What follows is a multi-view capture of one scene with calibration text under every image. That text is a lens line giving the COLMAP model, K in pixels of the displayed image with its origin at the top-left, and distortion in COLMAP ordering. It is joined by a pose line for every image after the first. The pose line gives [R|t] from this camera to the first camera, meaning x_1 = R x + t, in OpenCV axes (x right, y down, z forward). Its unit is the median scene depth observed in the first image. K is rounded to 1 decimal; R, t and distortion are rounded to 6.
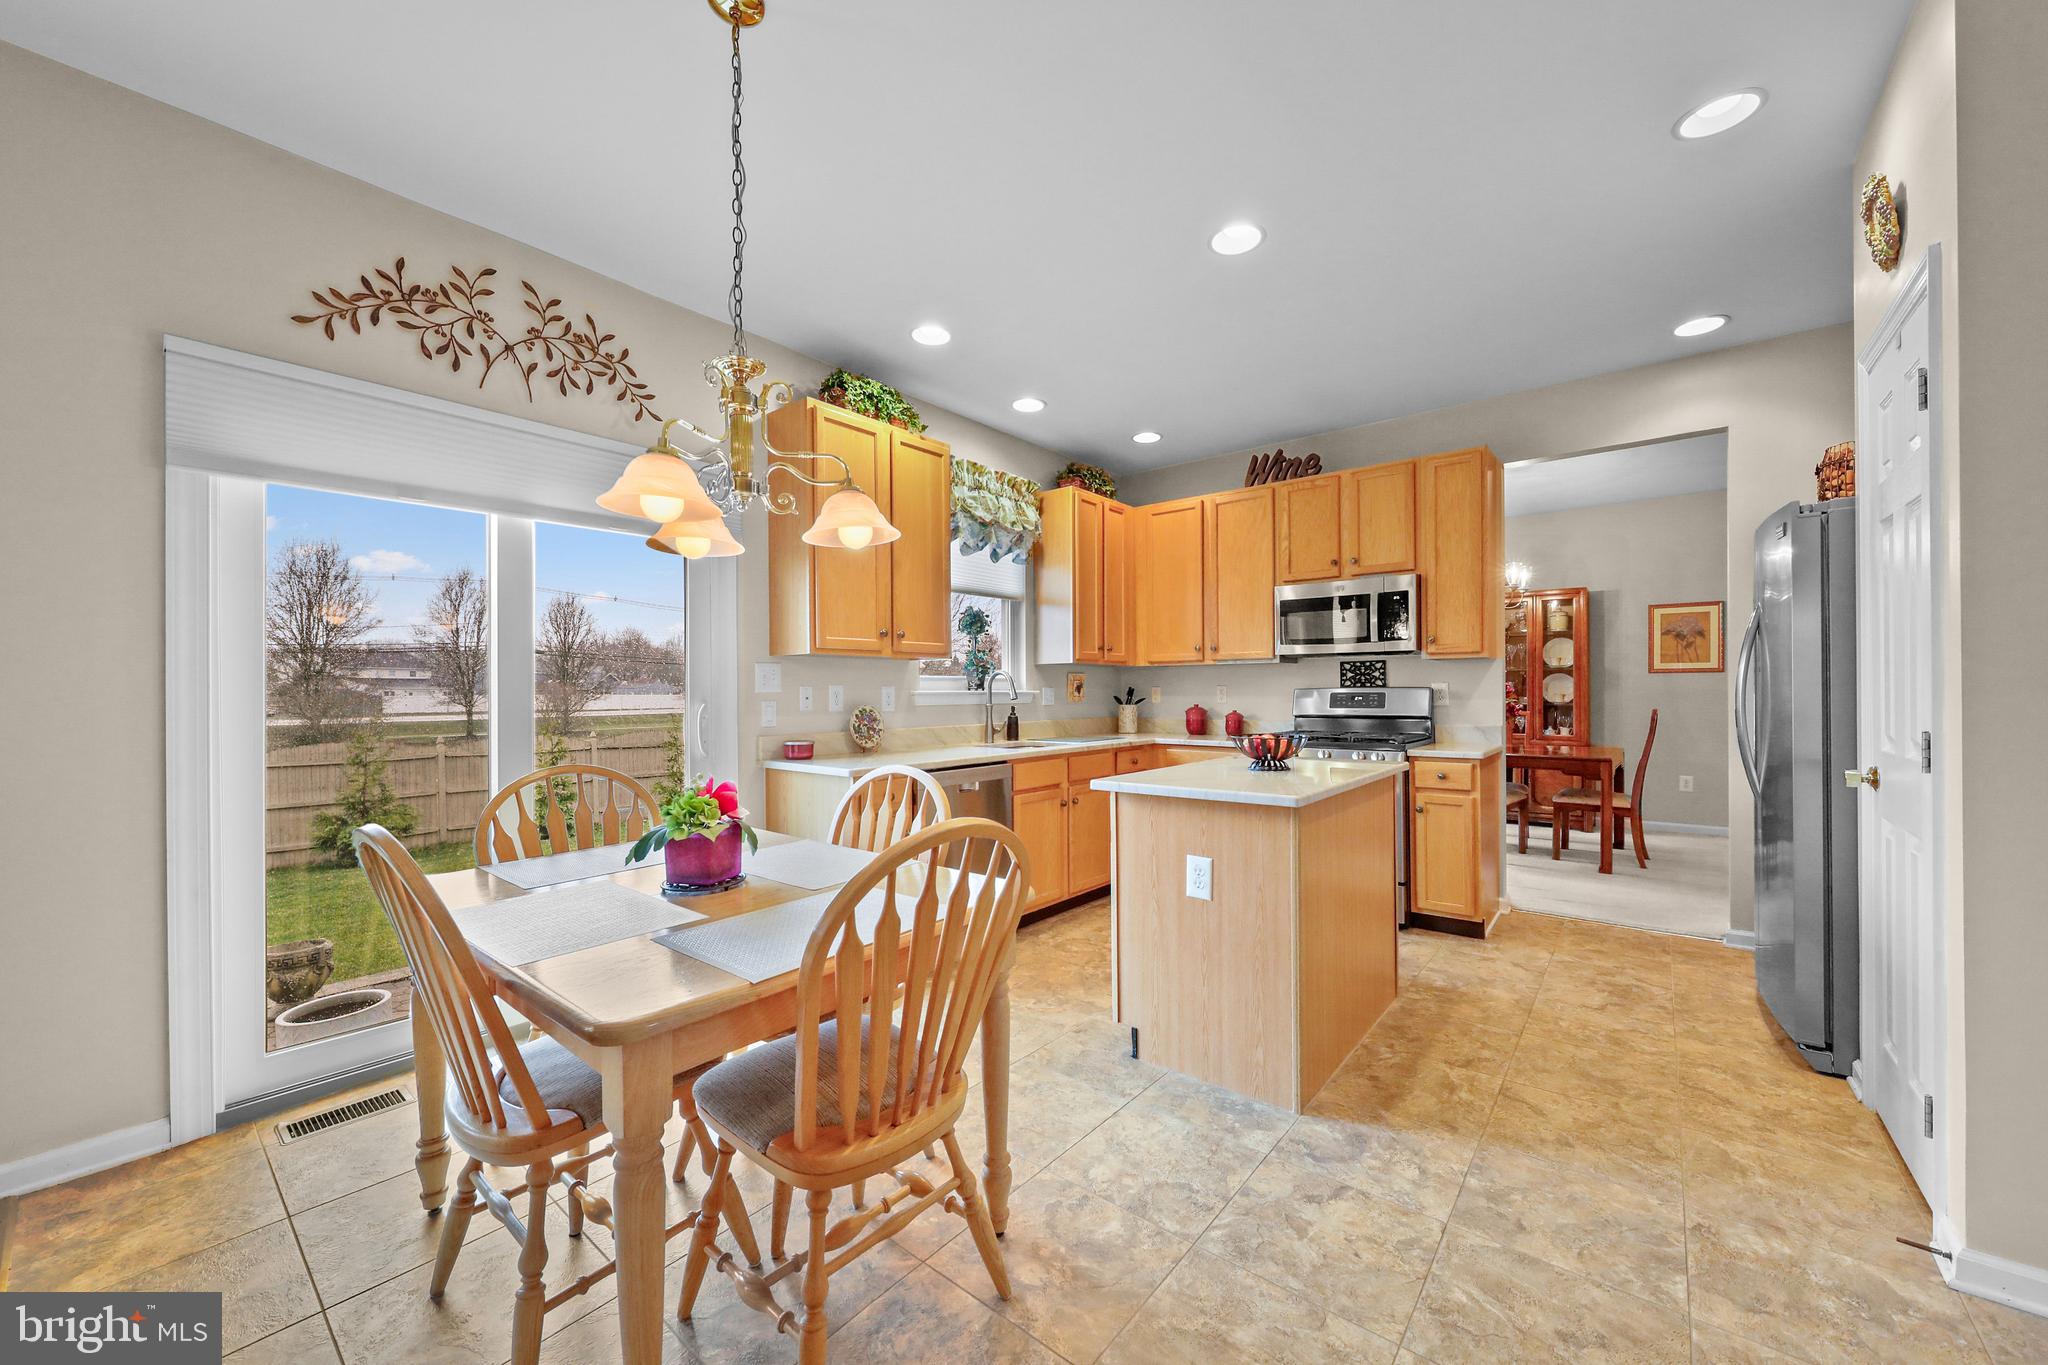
lens RADIAL K [[770.0, 0, 1023.2], [0, 770.0, 693.1], [0, 0, 1]] dist [-0.001510, -0.000212]
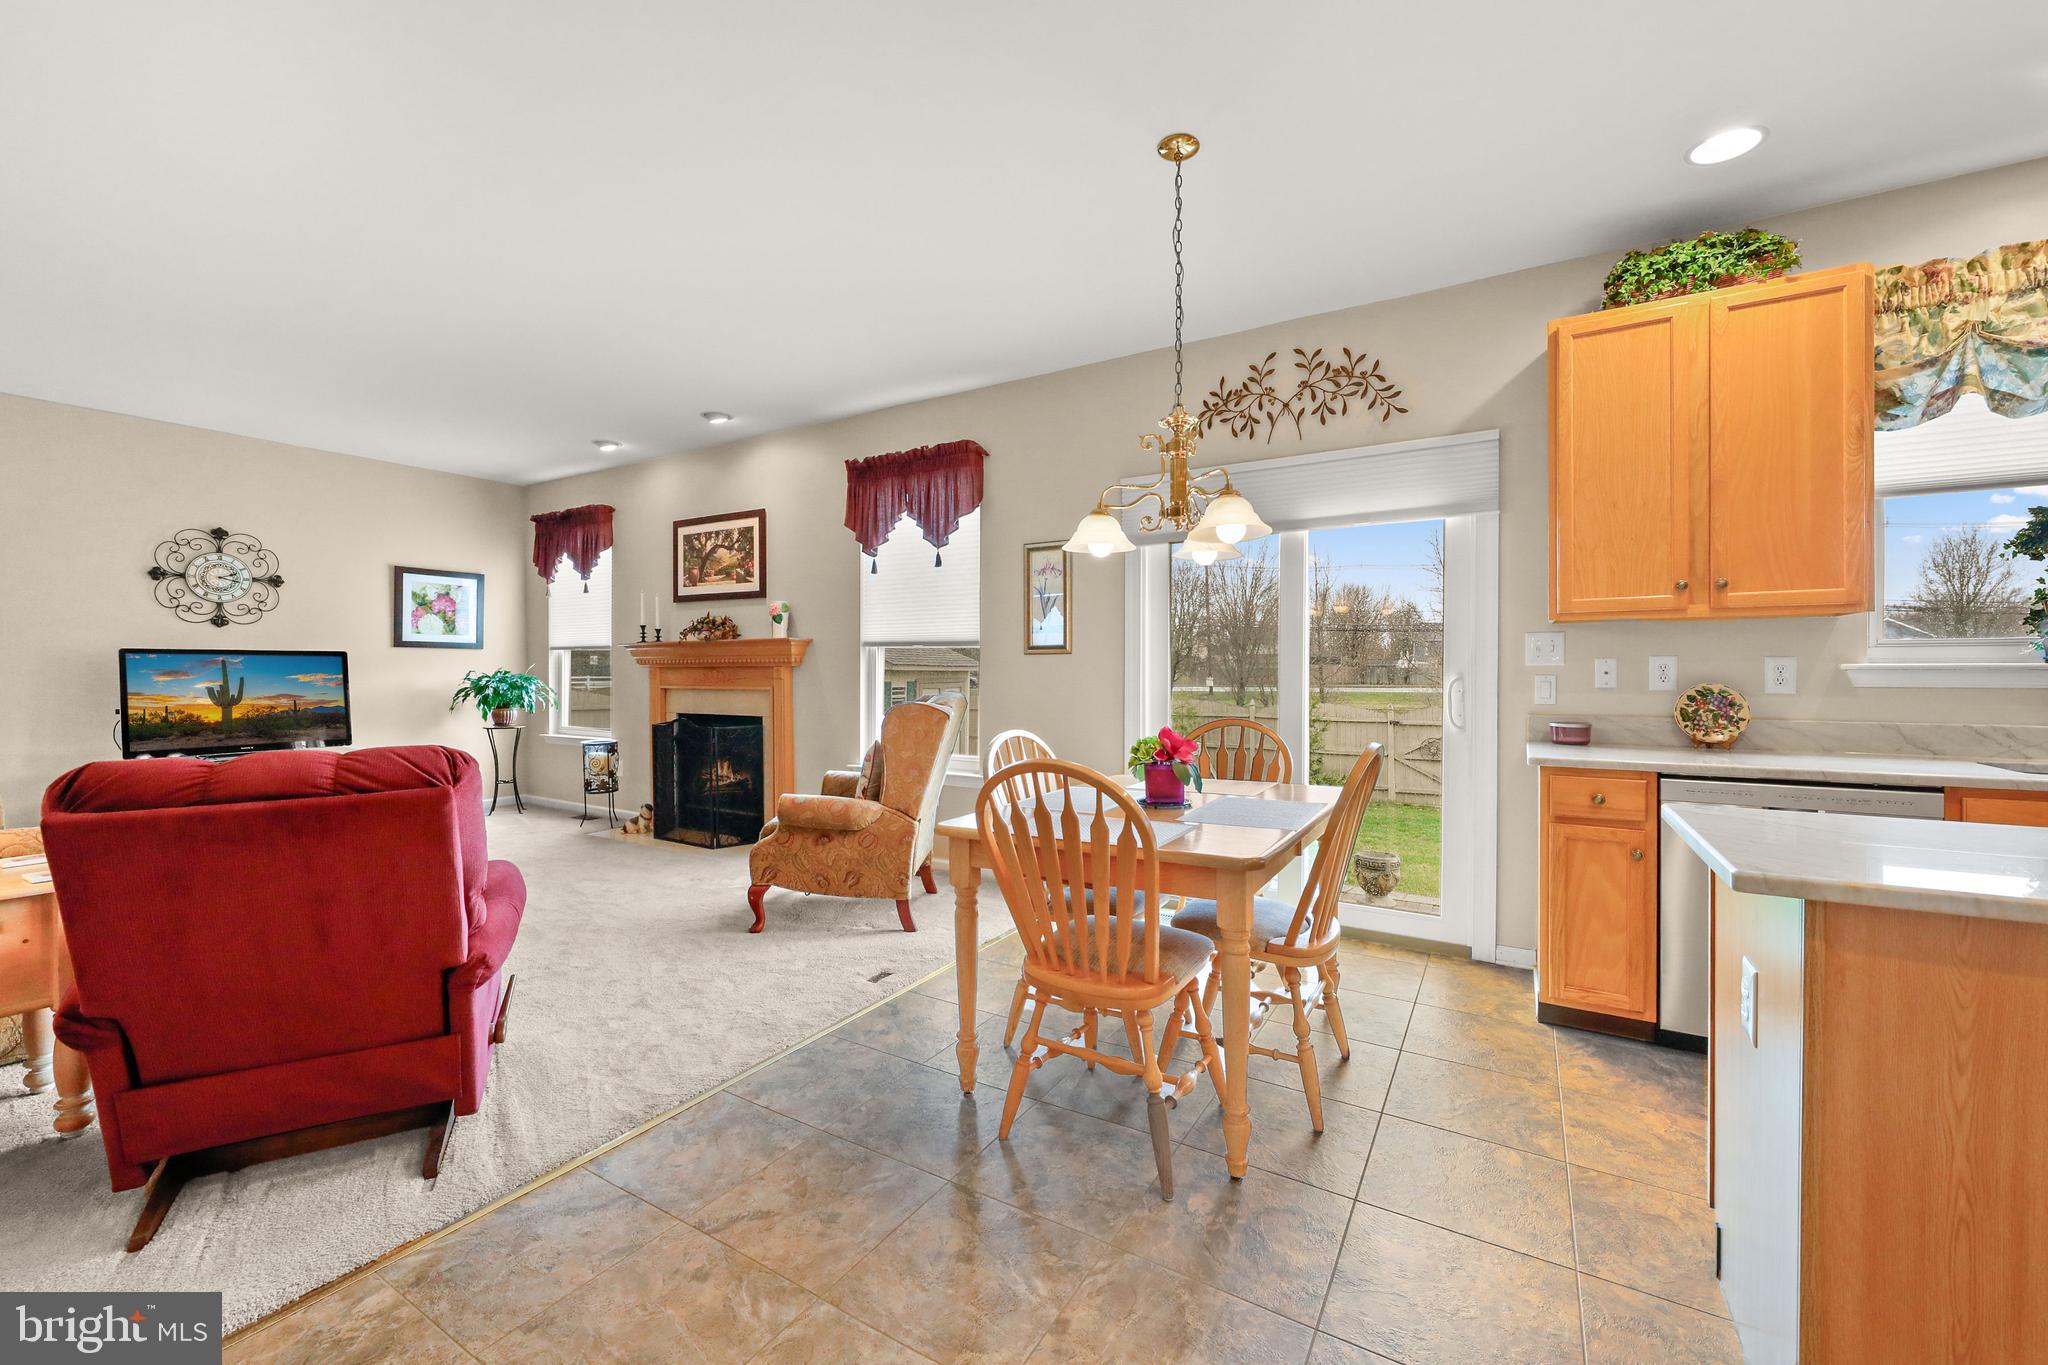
lens RADIAL K [[808.7, 0, 1023.7], [0, 808.7, 675.6], [0, 0, 1]] dist [-0.001465, -0.000408]
pose [[0.139154, 0.014898, -0.990159, 0.413576], [-0.000754, 0.999888, 0.014938, -0.002445], [0.990271, -0.001332, 0.139149, 0.226502]]
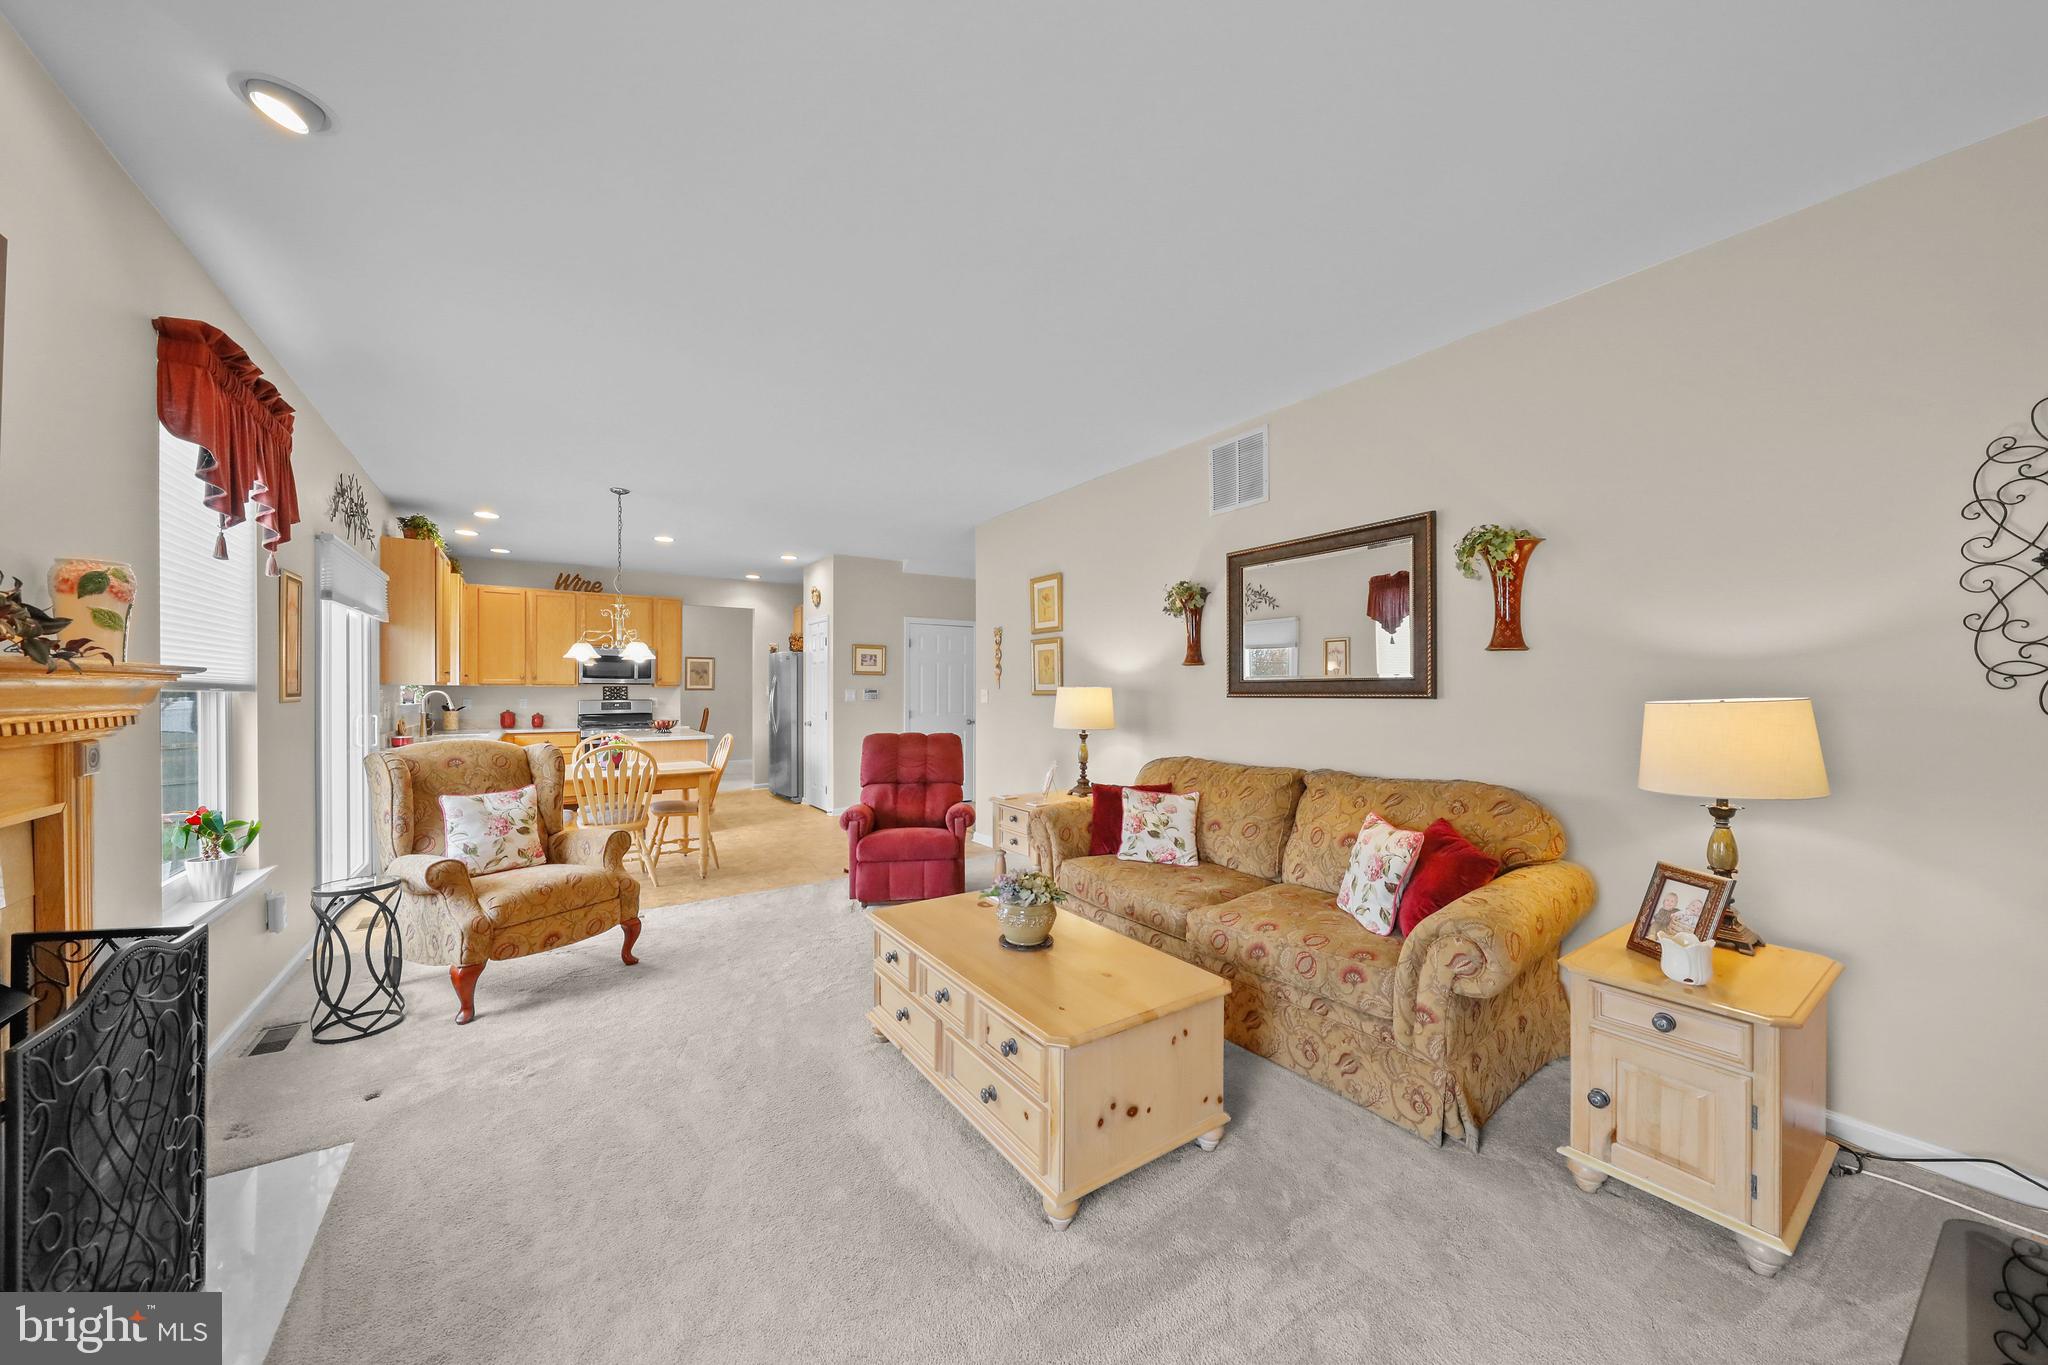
lens RADIAL K [[715.2, 0, 1023.6], [0, 715.2, 688.0], [0, 0, 1]] dist [0.000927, -0.001386]
pose [[0.281108, 0.008504, 0.959639, -1.154198], [-0.002187, 0.999964, -0.008221, -0.026346], [-0.959674, 0.000212, 0.281116, -0.608612]]
